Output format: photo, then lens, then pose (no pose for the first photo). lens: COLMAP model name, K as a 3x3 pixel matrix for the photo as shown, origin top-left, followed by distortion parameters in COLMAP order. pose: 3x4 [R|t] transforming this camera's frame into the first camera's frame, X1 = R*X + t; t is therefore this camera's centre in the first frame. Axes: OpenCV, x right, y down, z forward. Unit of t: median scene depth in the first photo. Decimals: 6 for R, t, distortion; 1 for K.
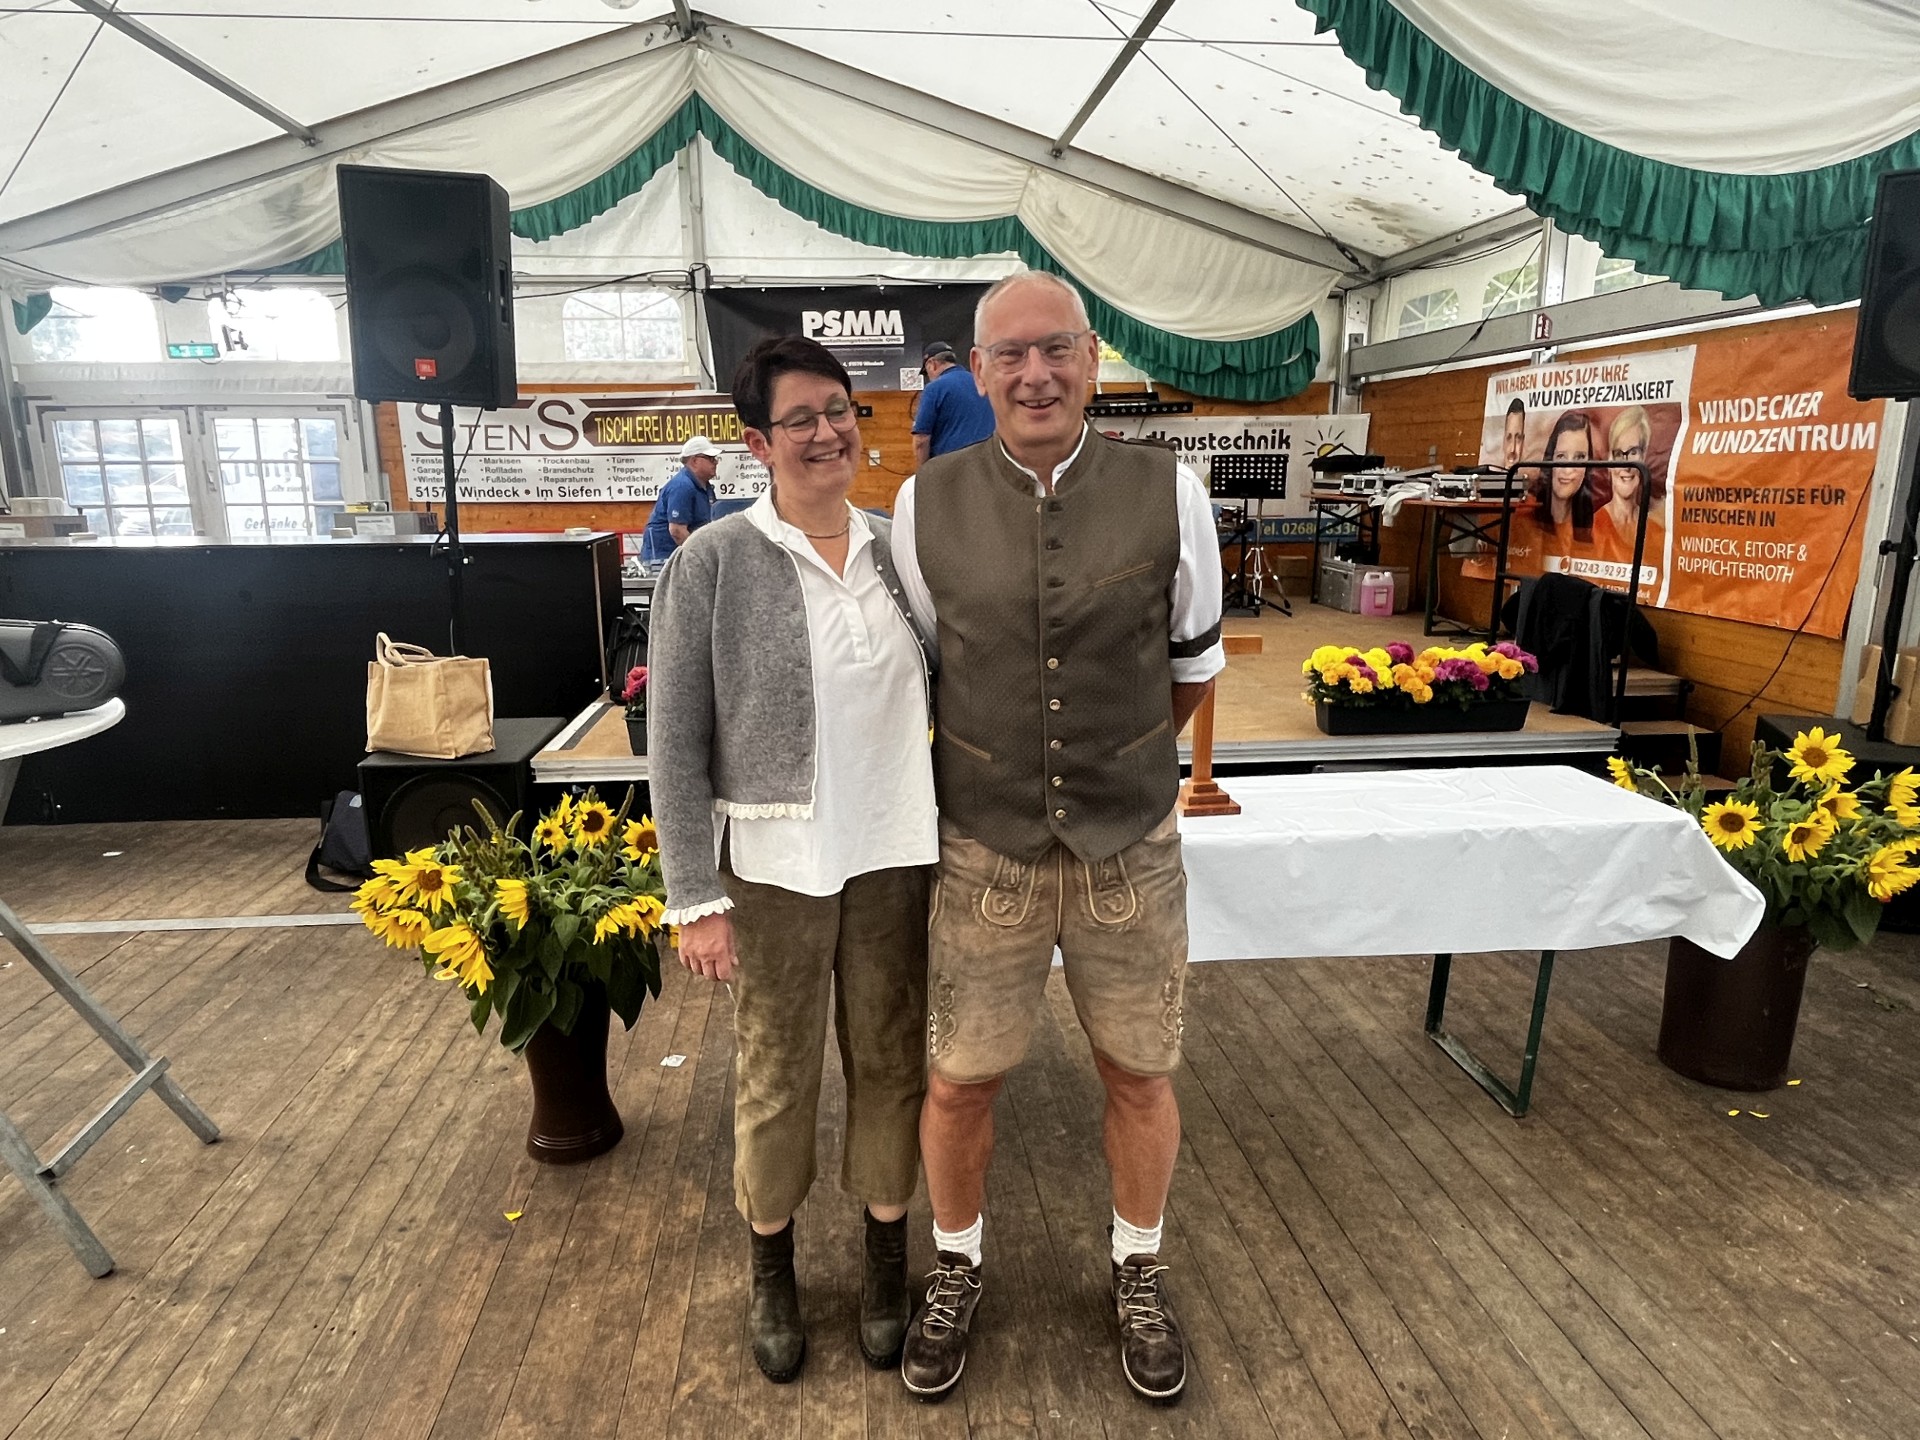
lens RADIAL K [[1145.6, 0, 959.7], [0, 1145.6, 724.4], [0, 0, 1]] dist [-0.000651, -0.003332]
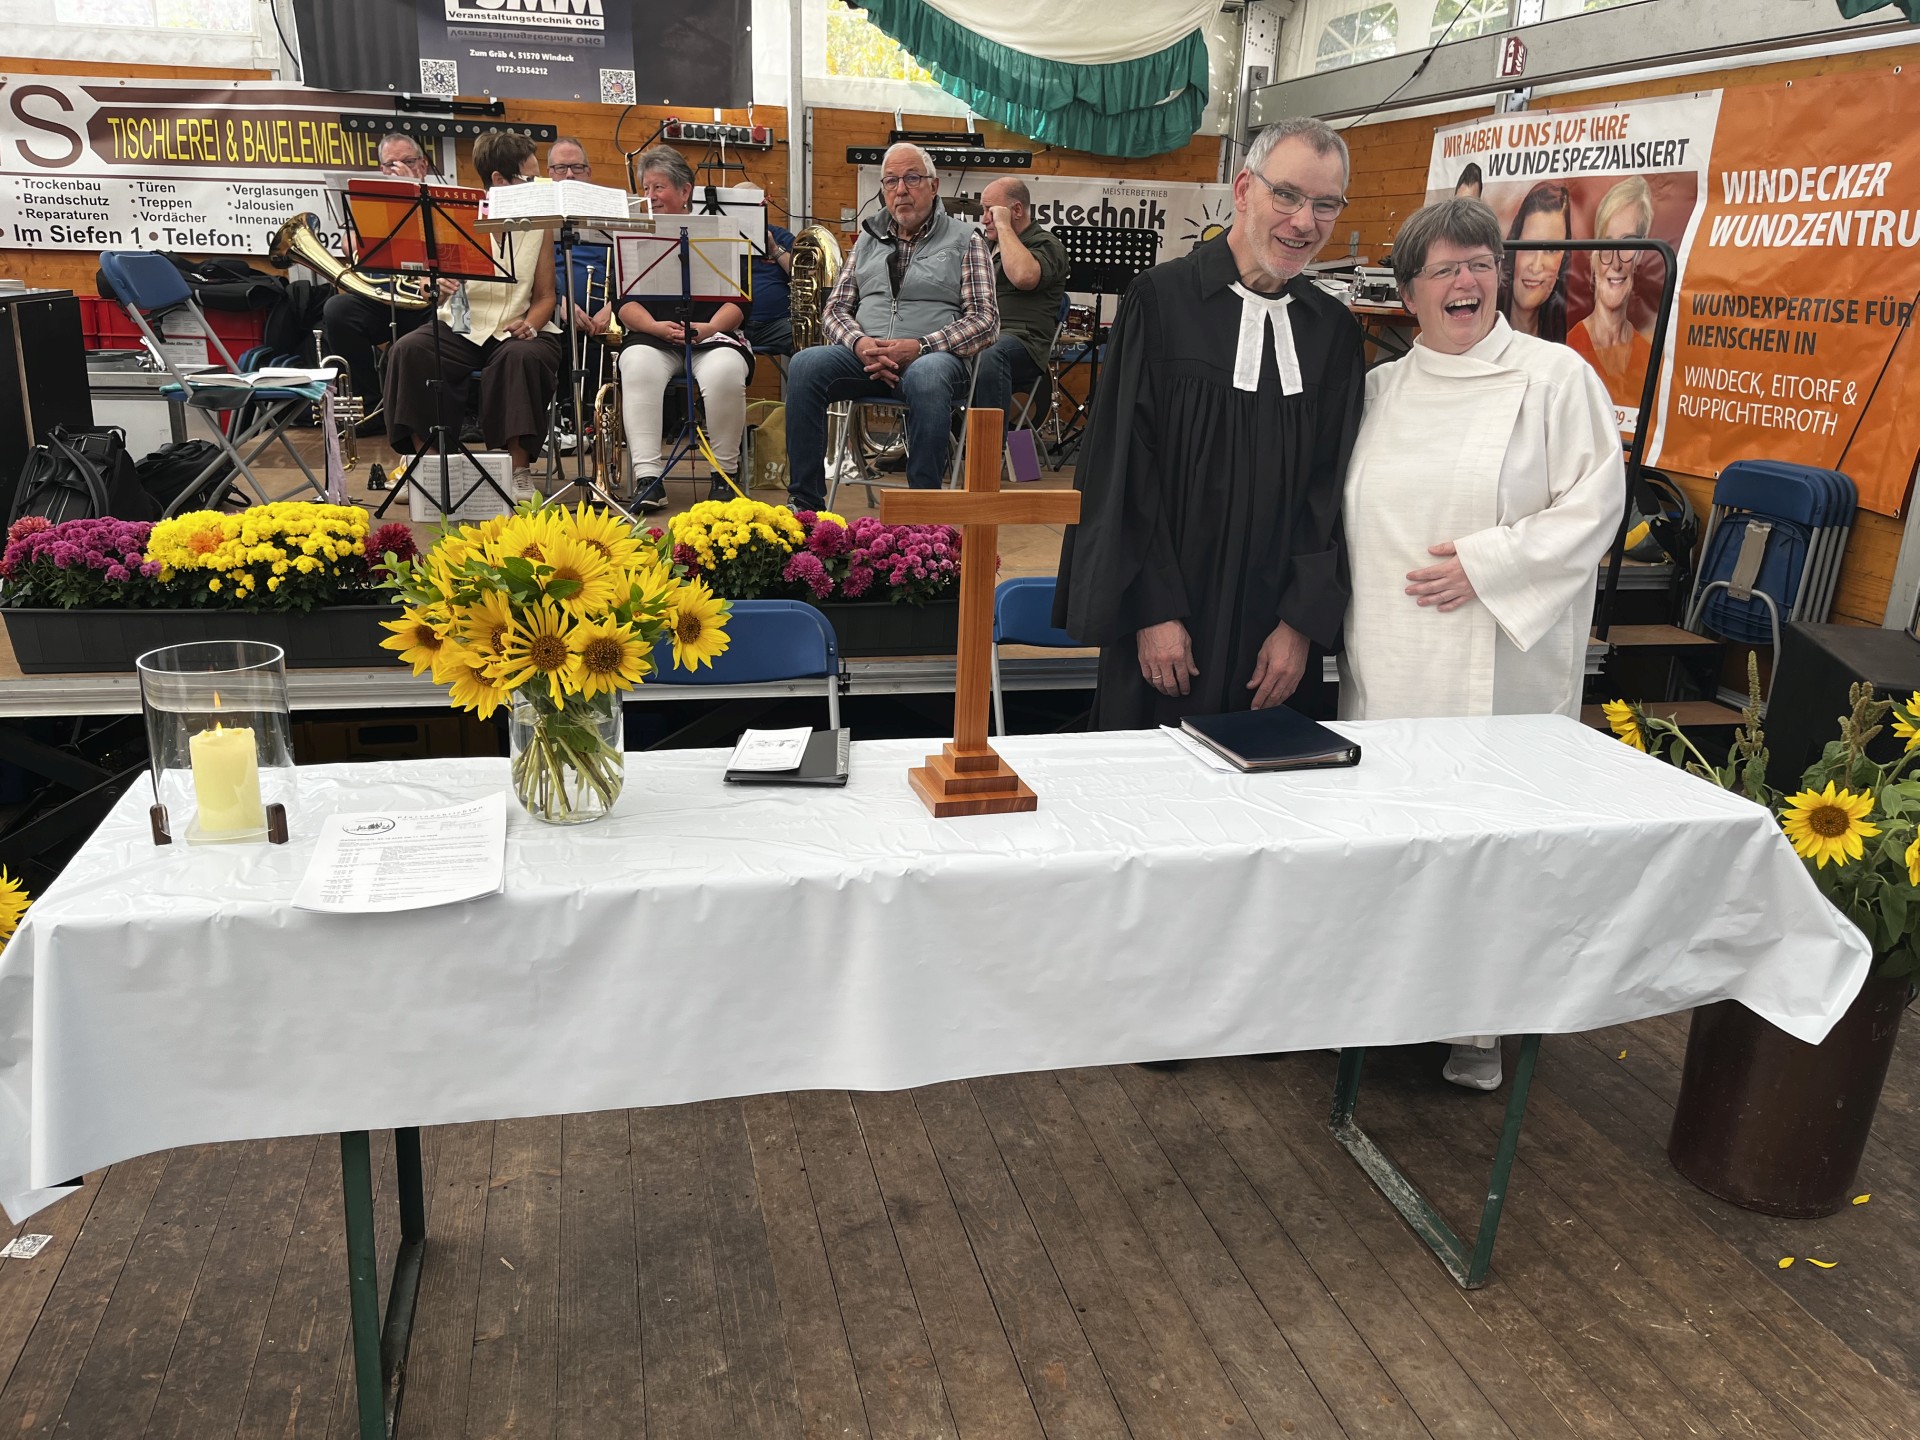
lens RADIAL K [[1432.1, 0, 981.0], [0, 1432.1, 736.0], [0, 0, 1]] dist [0.092712, -0.139041]
pose [[0.987673, 0.000145, 0.156529, 0.057927], [-0.014968, 0.995505, 0.093524, -0.013178], [-0.155812, -0.094714, 0.983235, 0.167503]]
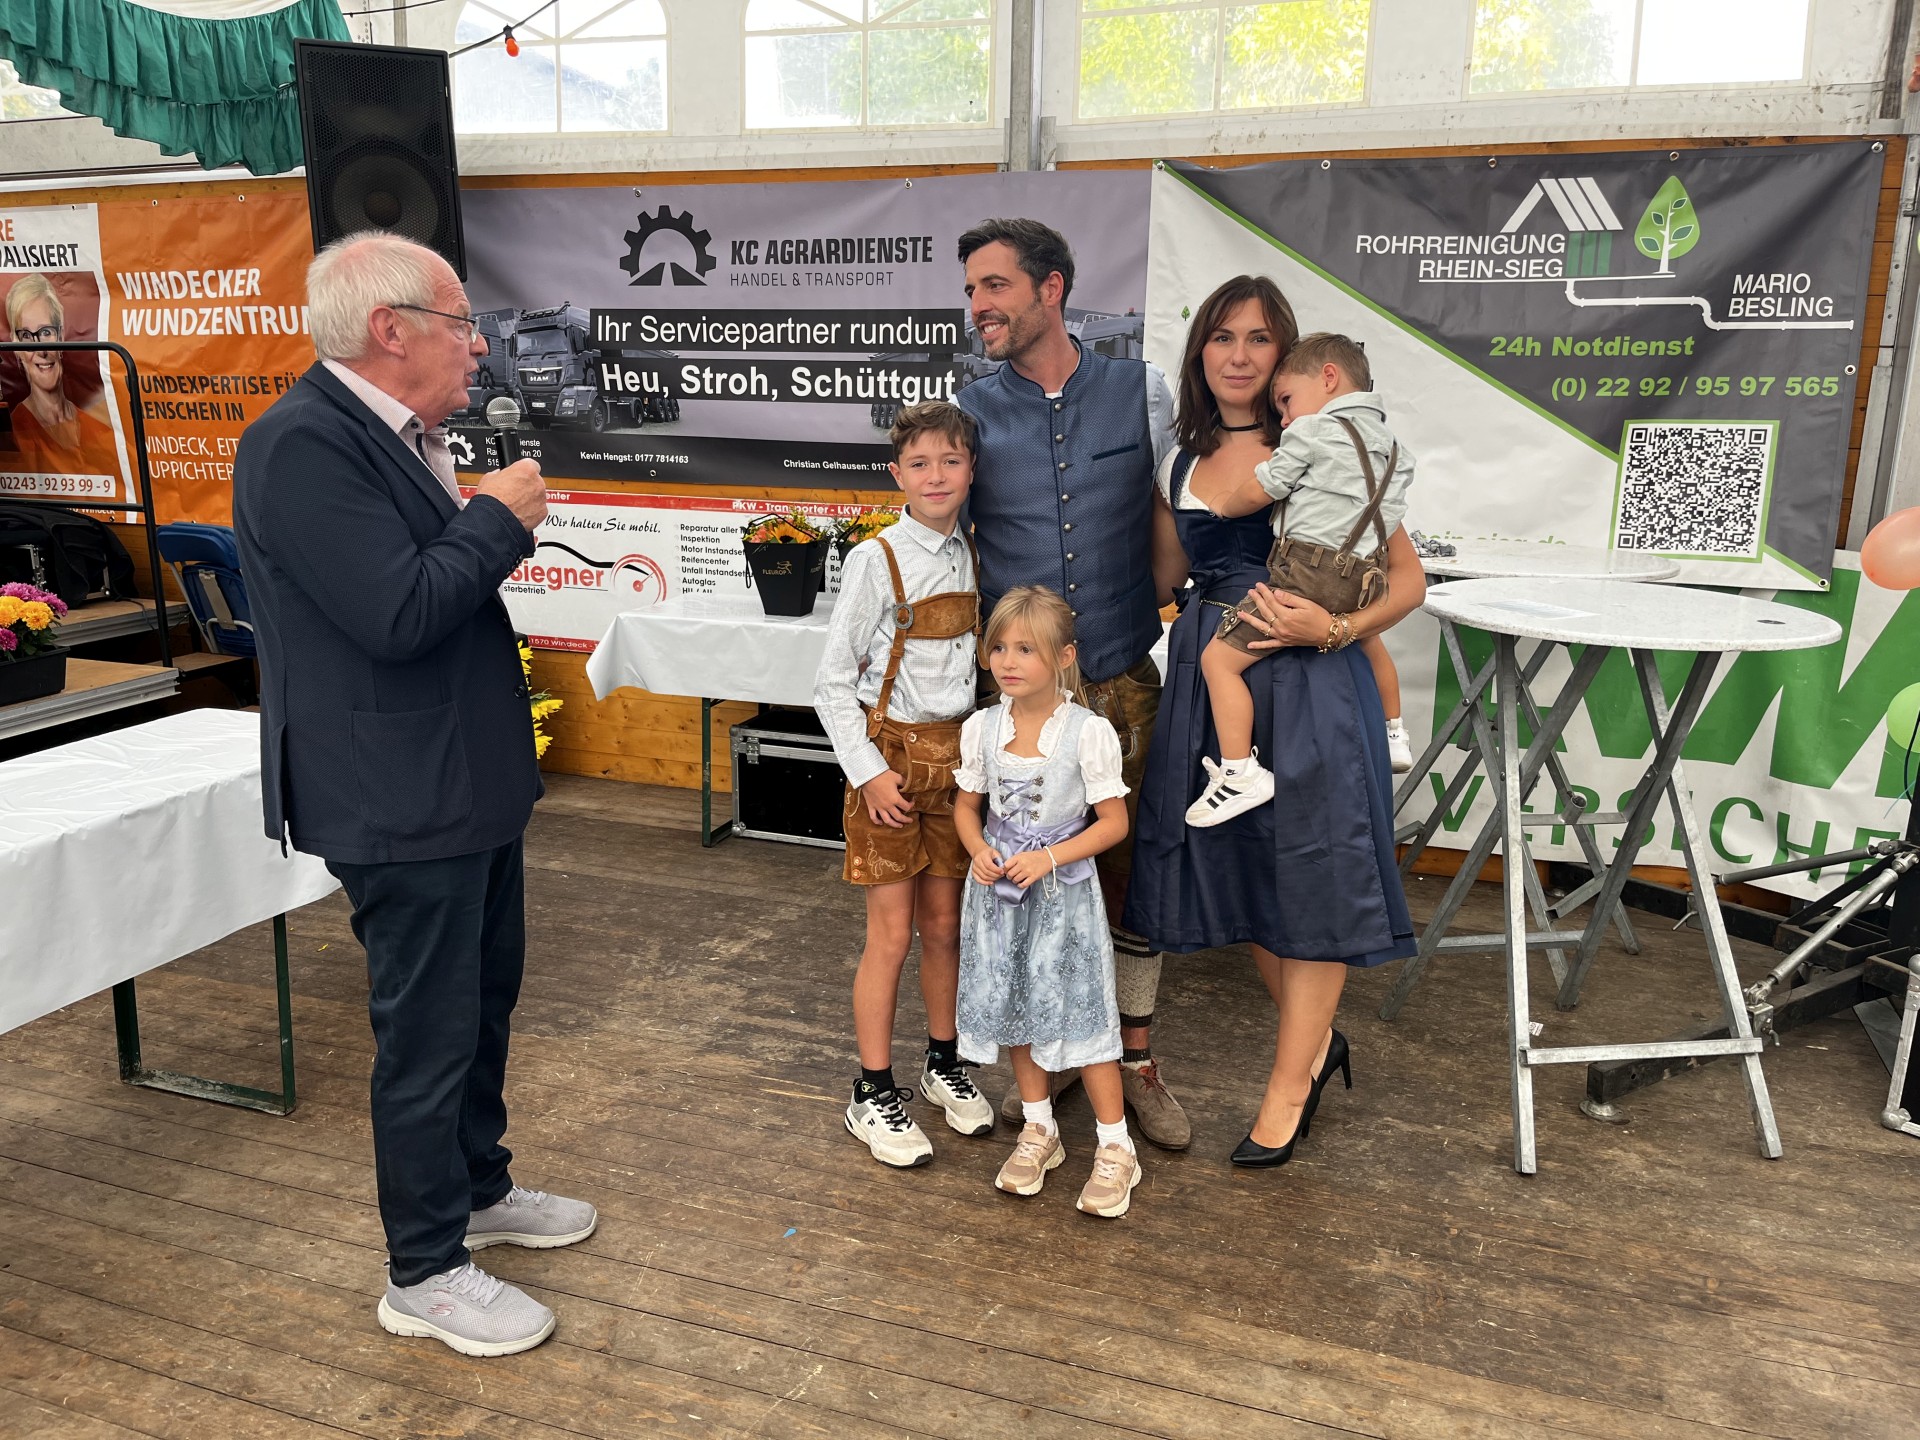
lens RADIAL K [[1456.5, 0, 950.9], [0, 1456.5, 730.6], [0, 0, 1]] dist [0.061216, -0.090567]
pose [[0.419709, -0.215197, 0.881780, -0.118728], [0.189418, 0.970864, 0.146778, -0.001428], [-0.887674, 0.105421, 0.448242, 0.021764]]
